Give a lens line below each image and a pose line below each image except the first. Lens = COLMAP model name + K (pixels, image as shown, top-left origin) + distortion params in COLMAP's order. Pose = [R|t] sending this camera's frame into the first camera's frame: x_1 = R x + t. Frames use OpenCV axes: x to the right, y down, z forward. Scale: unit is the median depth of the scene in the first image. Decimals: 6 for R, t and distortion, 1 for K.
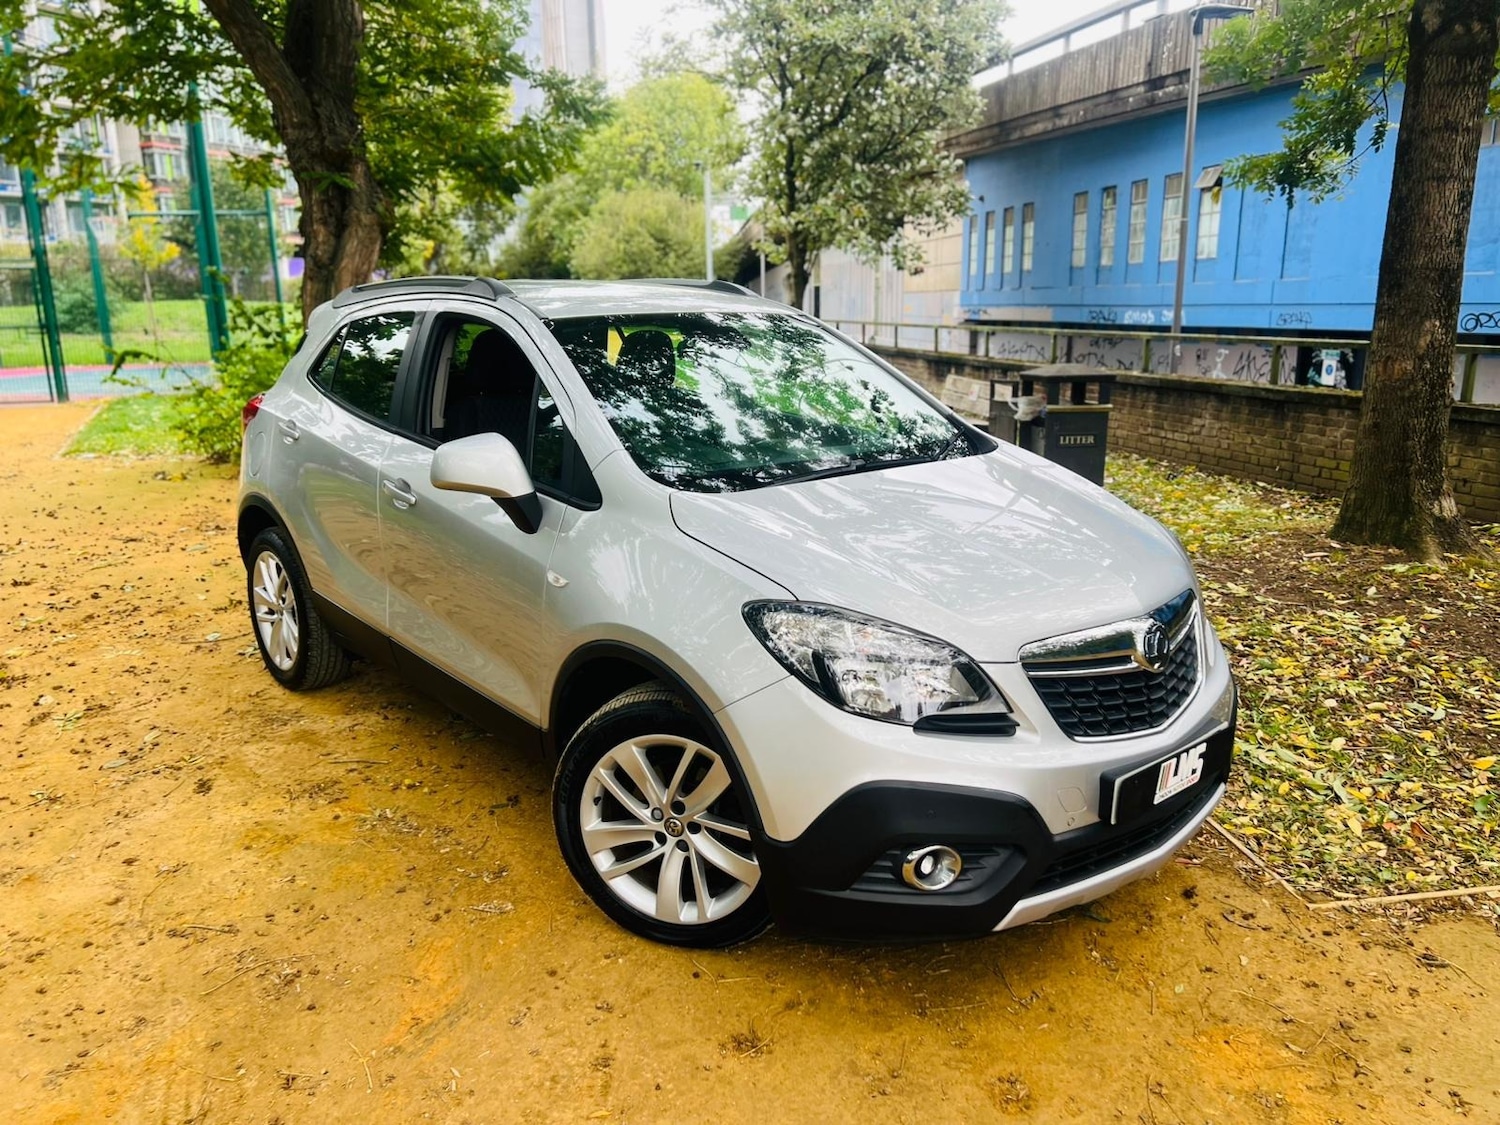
lens RADIAL K [[1122.7, 0, 771.5], [0, 1122.7, 576.1], [0, 0, 1]] dist [0.053481, -0.058444]
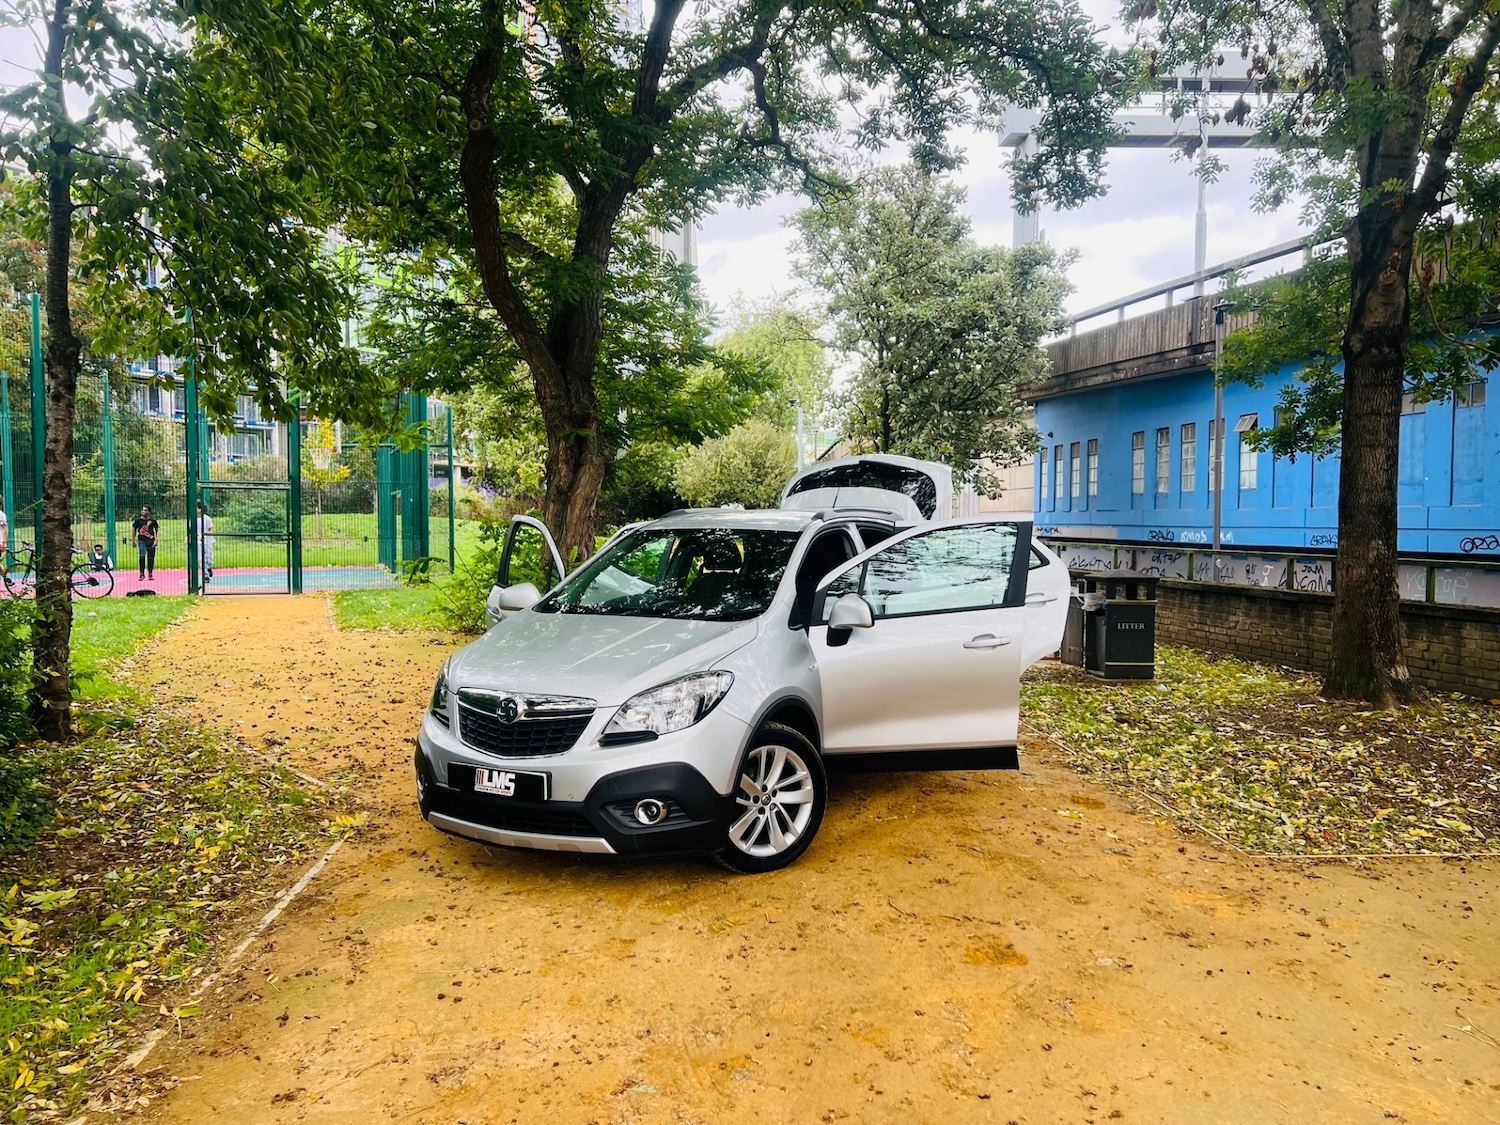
lens RADIAL K [[1120.4, 0, 743.9], [0, 1120.4, 566.9], [0, 0, 1]] dist [0.054390, -0.056656]
pose [[0.996007, 0.014814, -0.088043, -0.085689], [-0.031613, 0.980767, -0.192603, 0.107847], [0.083496, 0.194617, 0.977319, -0.455340]]
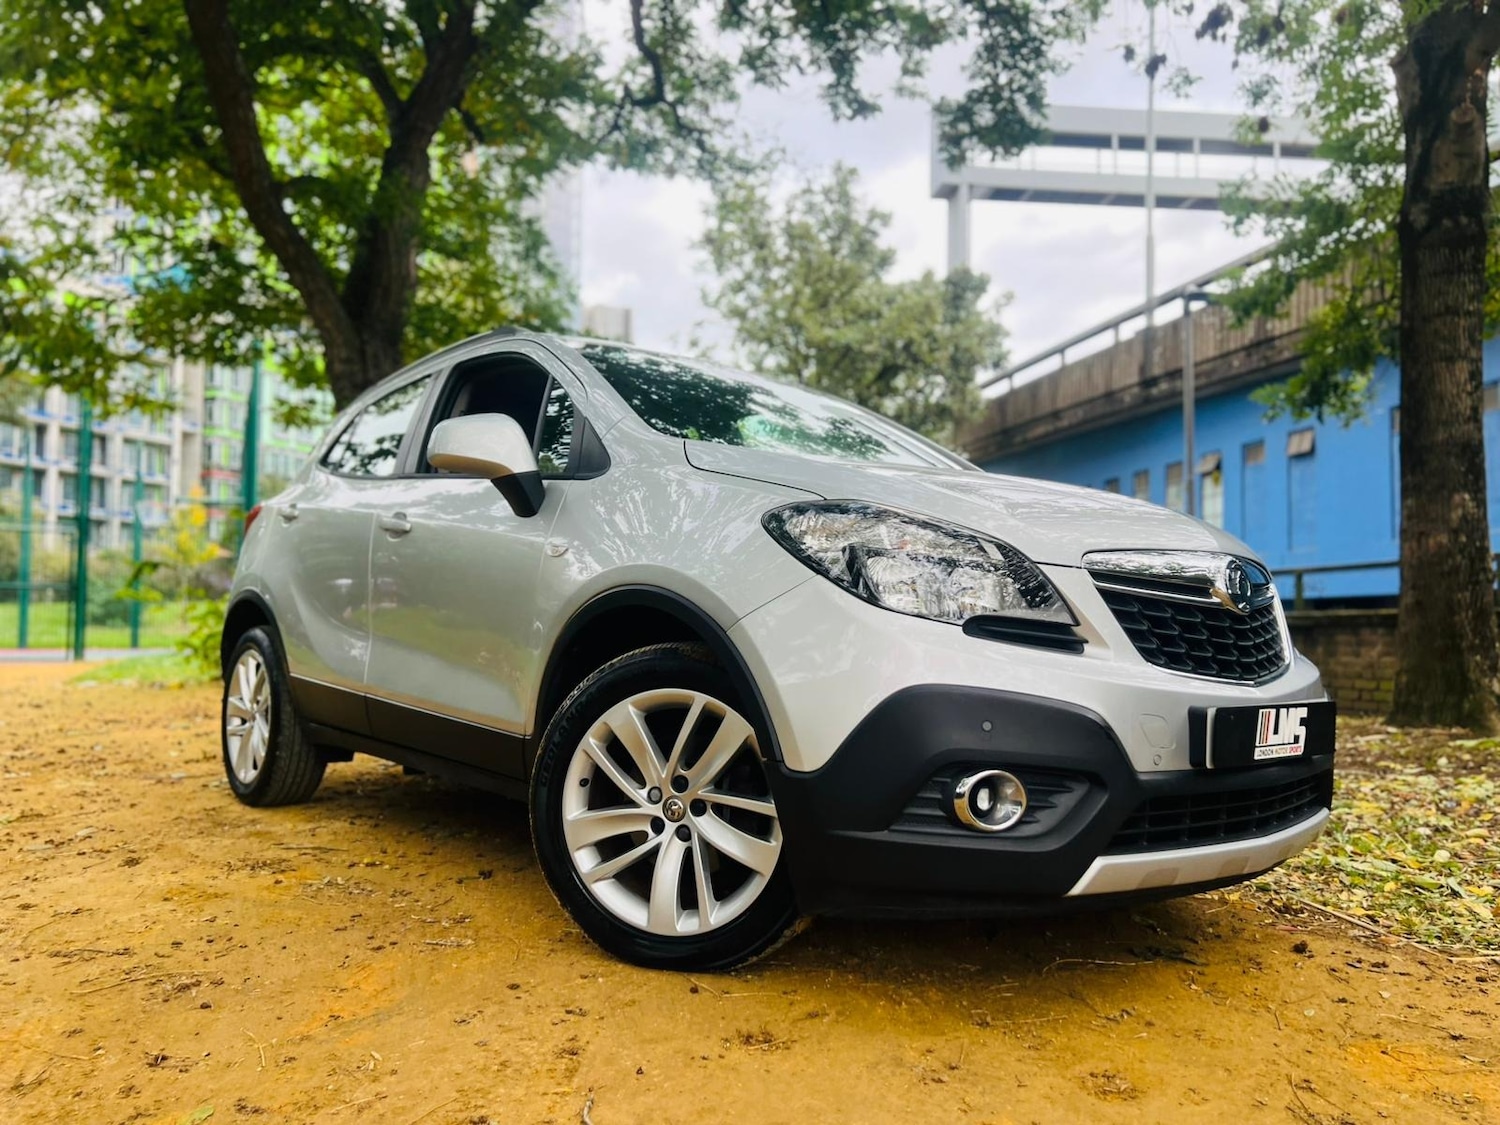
lens RADIAL K [[1122.7, 0, 772.2], [0, 1122.7, 580.3], [0, 0, 1]] dist [0.053481, -0.058444]
pose [[0.999811, 0.014863, -0.012561, -0.002874], [-0.017803, 0.959240, -0.282032, 0.136490], [0.007857, 0.282202, 0.959323, 0.071196]]
